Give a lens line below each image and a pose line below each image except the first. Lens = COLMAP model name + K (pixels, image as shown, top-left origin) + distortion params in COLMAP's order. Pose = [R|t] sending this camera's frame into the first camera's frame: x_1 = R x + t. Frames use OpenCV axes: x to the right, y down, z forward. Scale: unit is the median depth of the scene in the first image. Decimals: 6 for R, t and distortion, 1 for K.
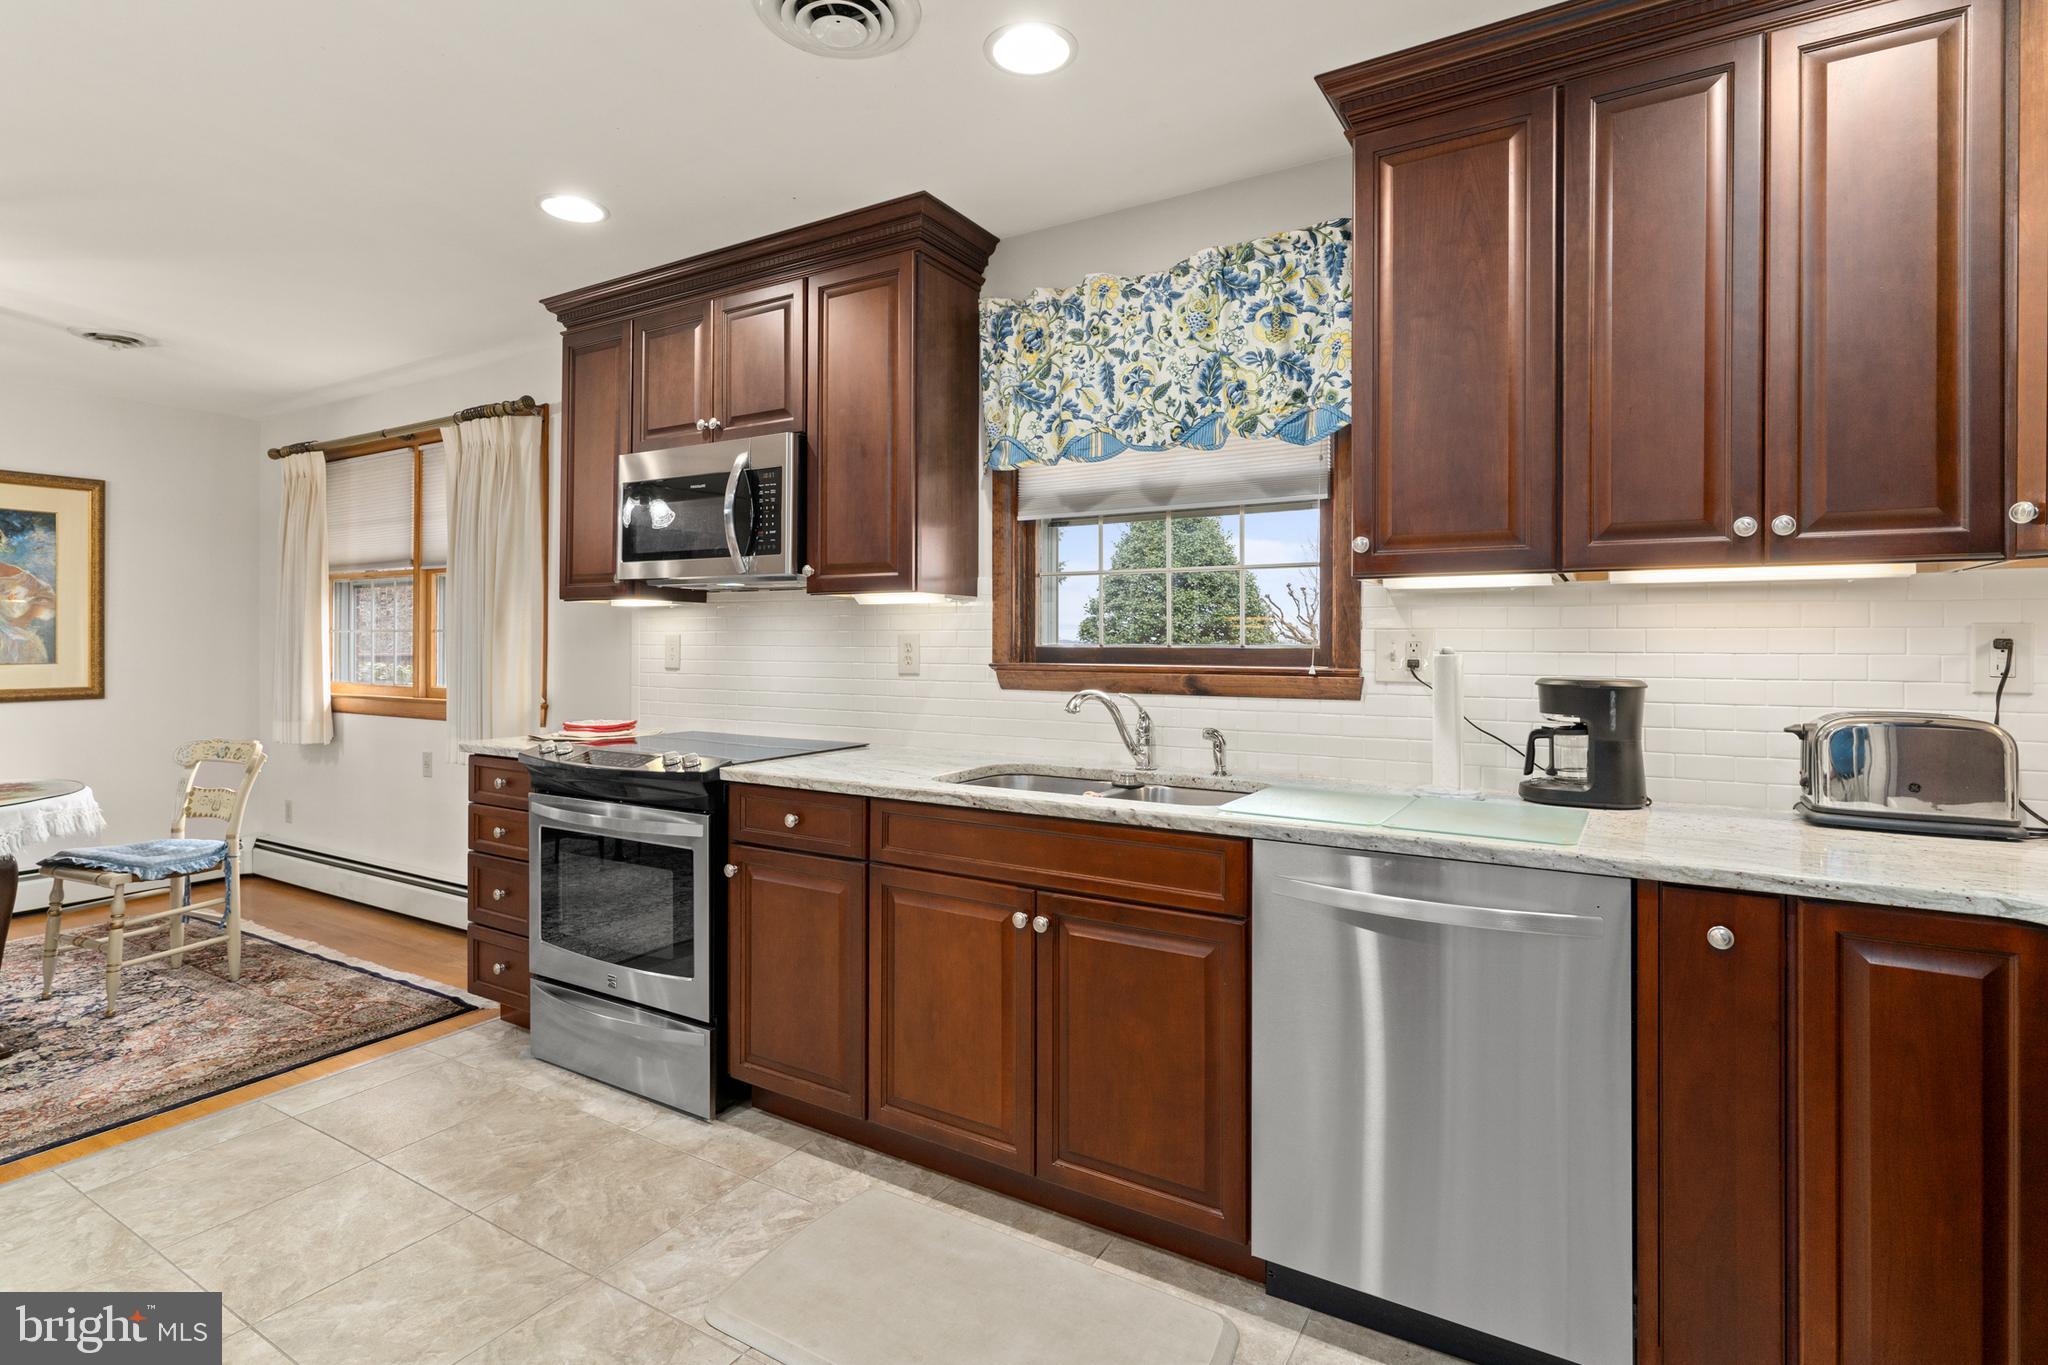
lens RADIAL K [[989.0, 0, 1019.9], [0, 989.0, 644.4], [0, 0, 1]] dist [0.001306, 0.000593]
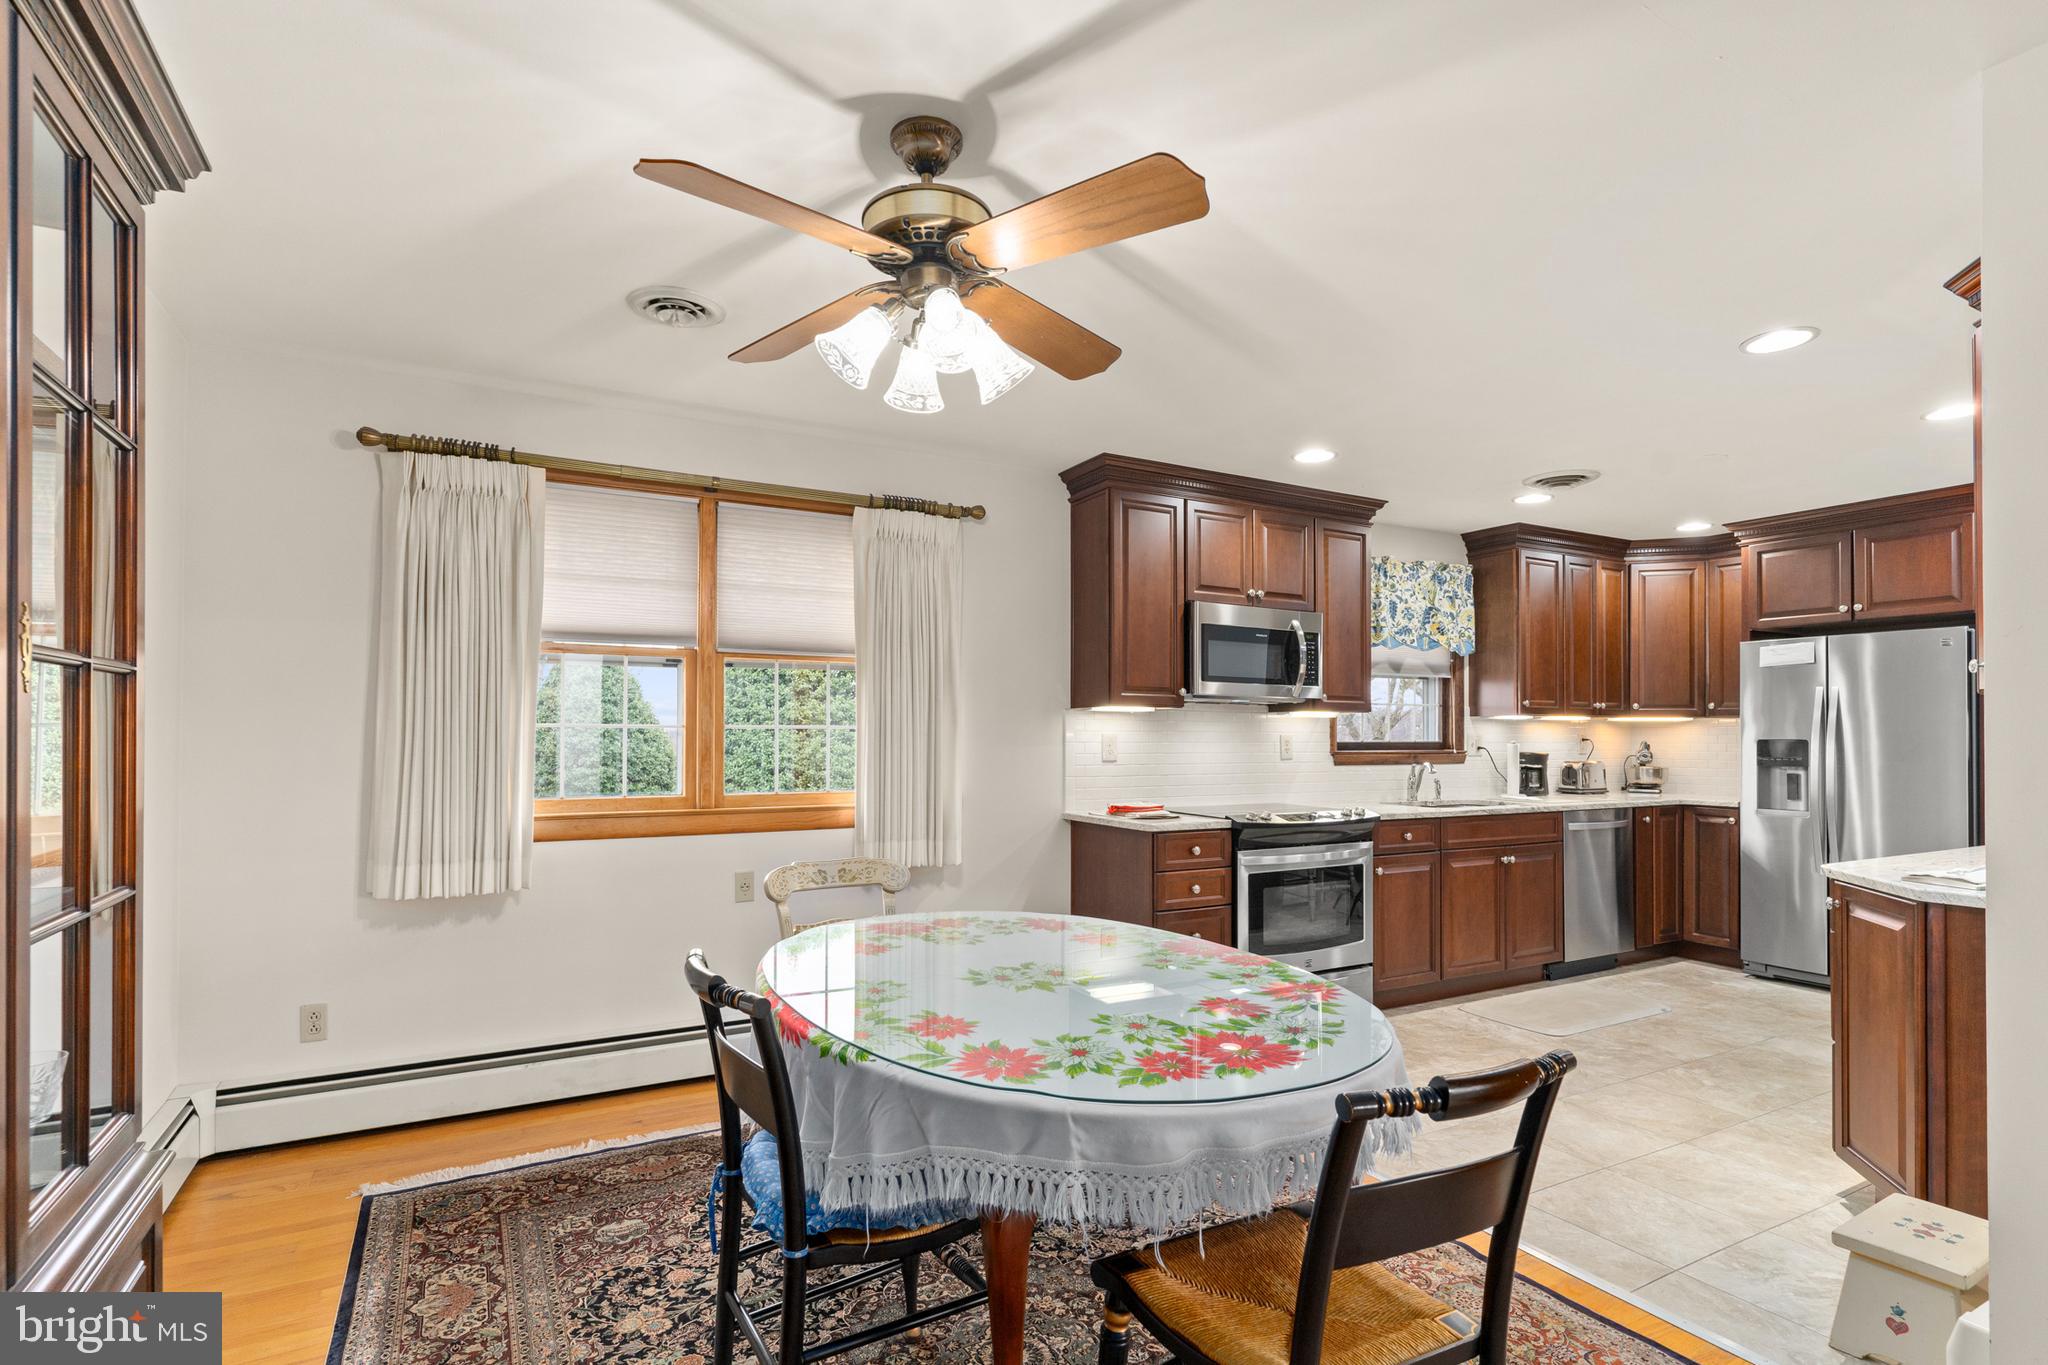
lens RADIAL K [[995.1, 0, 1030.9], [0, 995.1, 725.8], [0, 0, 1]] dist [0.011177, 0.000256]
pose [[0.496926, 0.007328, 0.867762, -2.165618], [-0.000852, 0.999968, -0.007956, -0.014070], [-0.867793, 0.003215, 0.496916, 0.670689]]
